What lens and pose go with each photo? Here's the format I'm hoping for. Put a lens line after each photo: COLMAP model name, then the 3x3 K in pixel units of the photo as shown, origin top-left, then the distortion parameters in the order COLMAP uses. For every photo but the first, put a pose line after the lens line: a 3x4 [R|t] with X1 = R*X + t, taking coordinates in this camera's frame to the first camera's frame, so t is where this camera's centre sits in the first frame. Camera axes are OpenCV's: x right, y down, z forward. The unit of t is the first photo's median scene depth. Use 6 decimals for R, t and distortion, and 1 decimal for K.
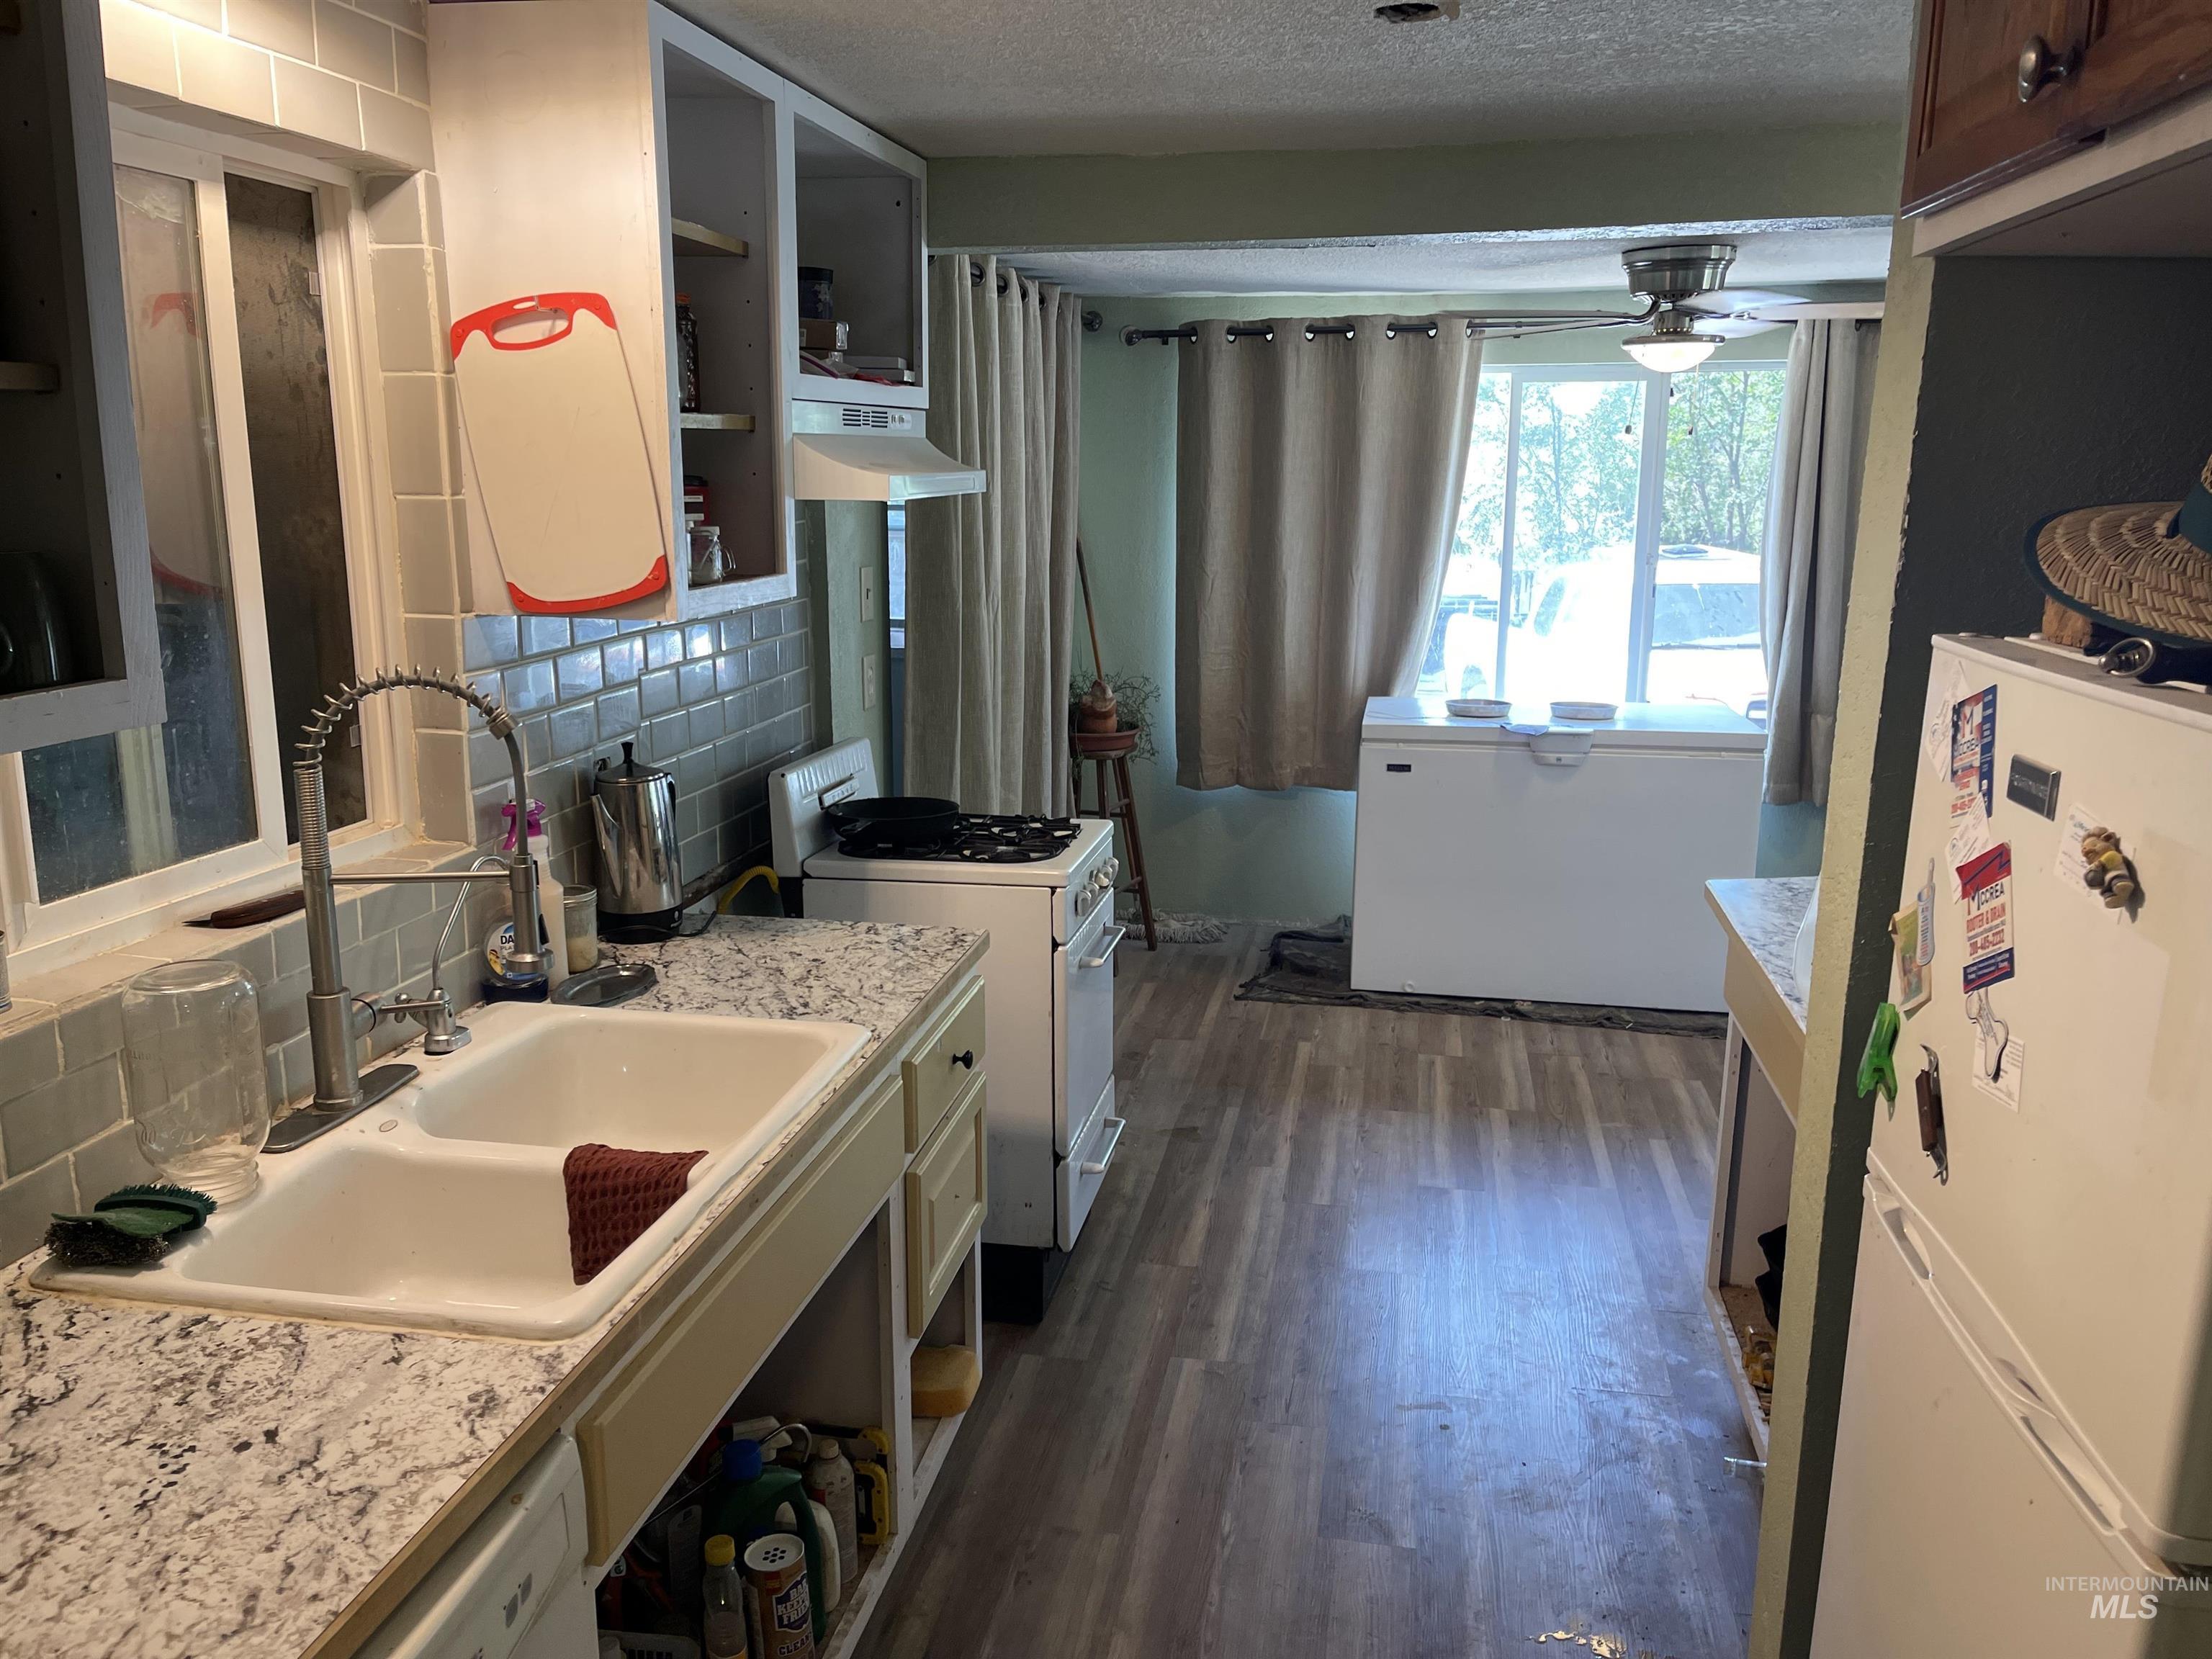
lens RADIAL K [[1665.5, 0, 1099.5], [0, 1665.5, 823.3], [0, 0, 1]] dist [0.061998, -0.080794]
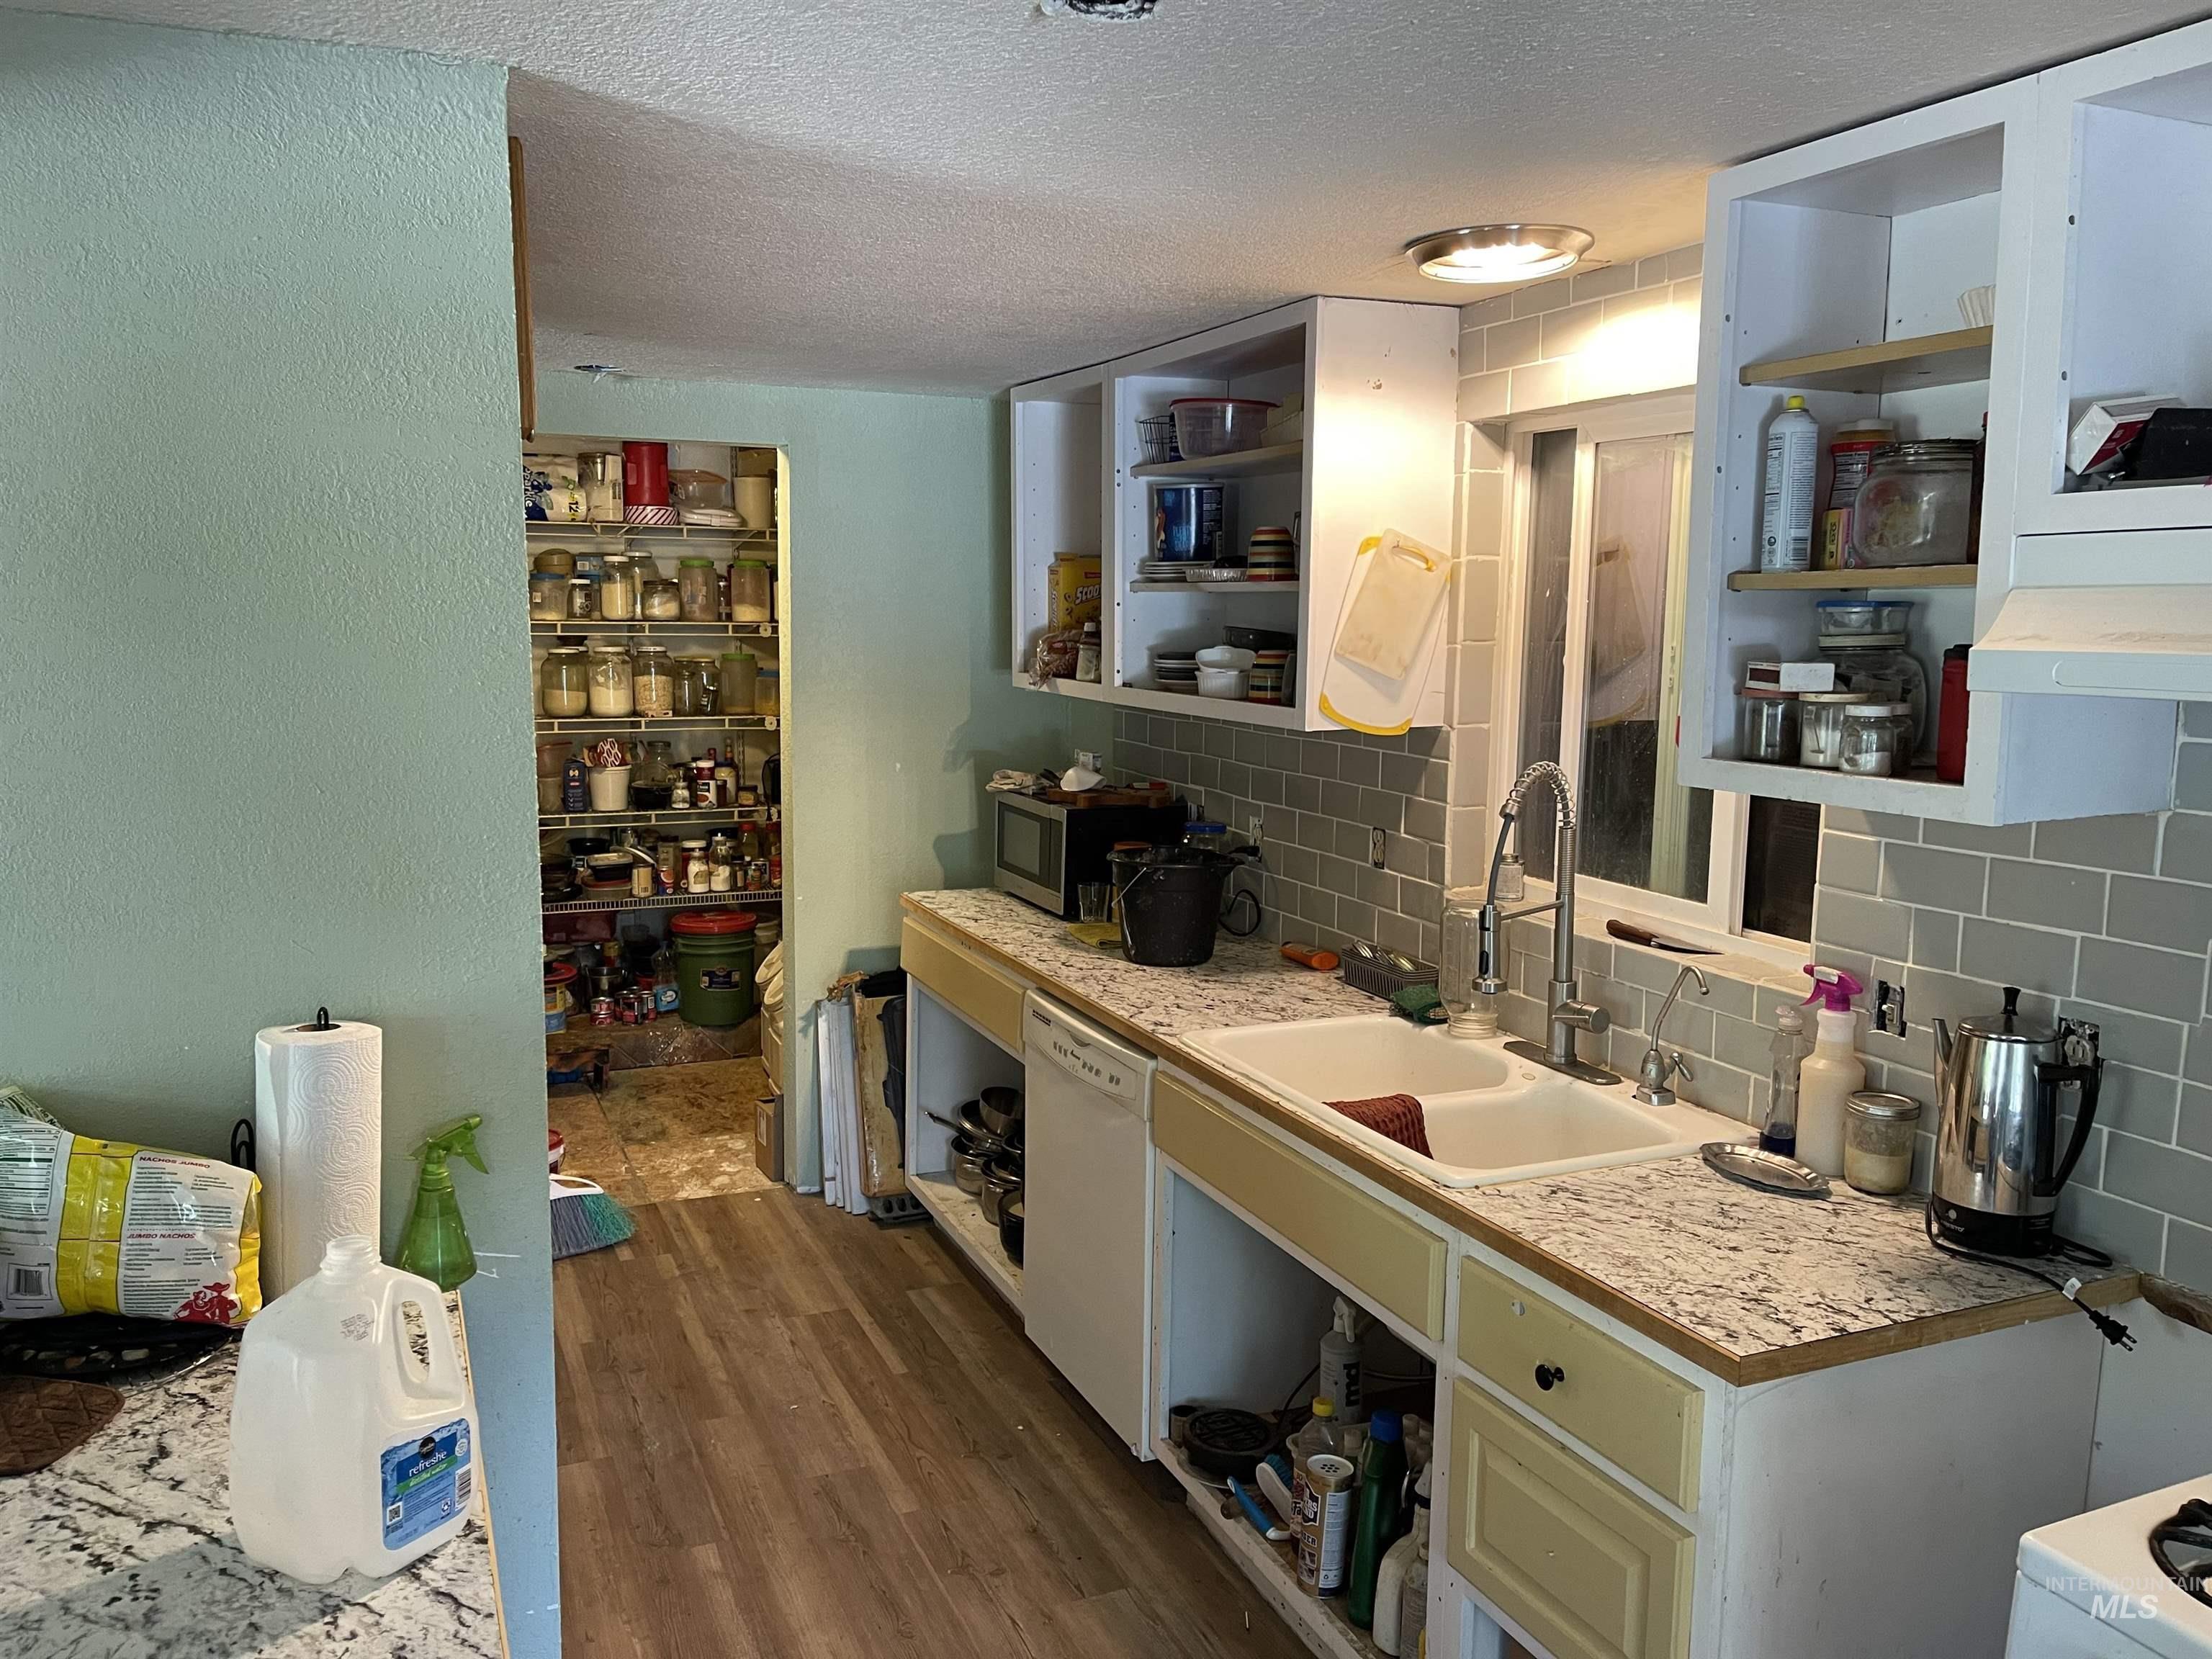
lens RADIAL K [[1665.5, 0, 1089.9], [0, 1665.5, 840.9], [0, 0, 1]] dist [0.061998, -0.080794]
pose [[-0.825489, 0.062132, -0.560988, 0.308035], [-0.135771, 0.942879, 0.304214, -0.179561], [0.547845, 0.327291, -0.769900, 0.832328]]
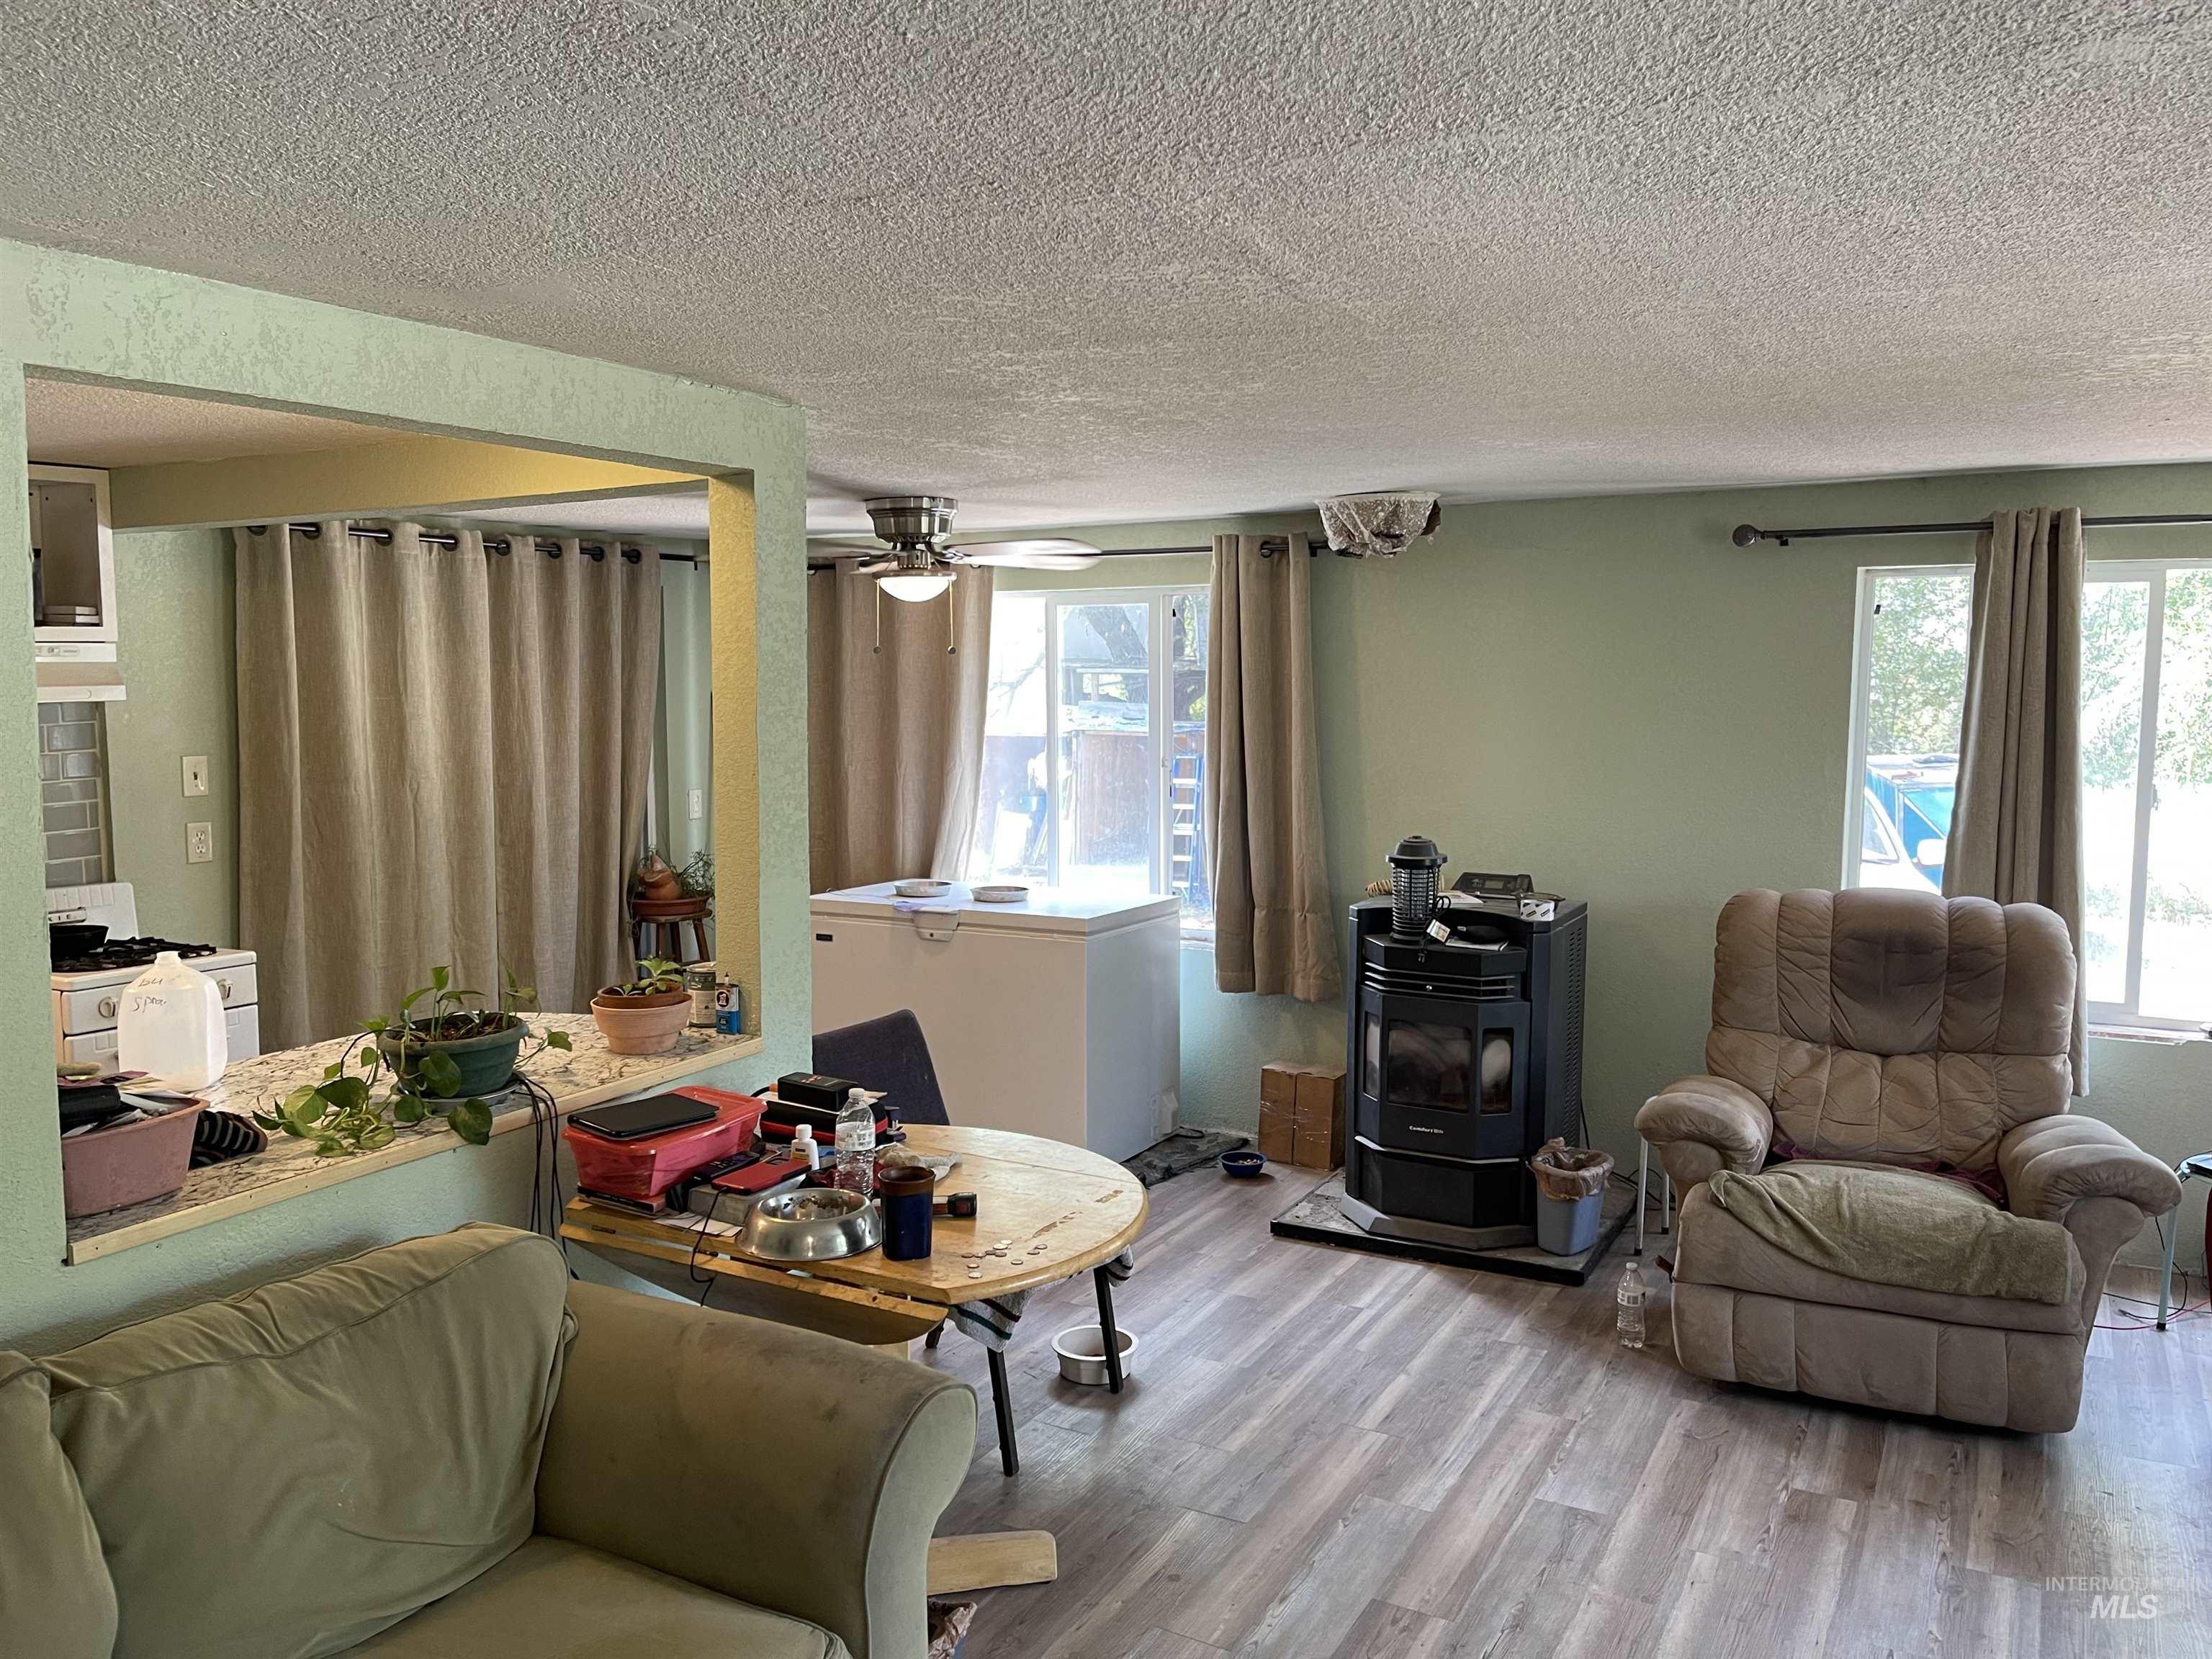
lens RADIAL K [[1665.5, 0, 1111.0], [0, 1665.5, 829.9], [0, 0, 1]] dist [0.061998, -0.080794]
pose [[0.950886, 0.023026, -0.308683, 0.862689], [-0.058854, 0.992487, -0.107264, 0.005742], [0.303894, 0.120163, 0.945098, -0.036308]]
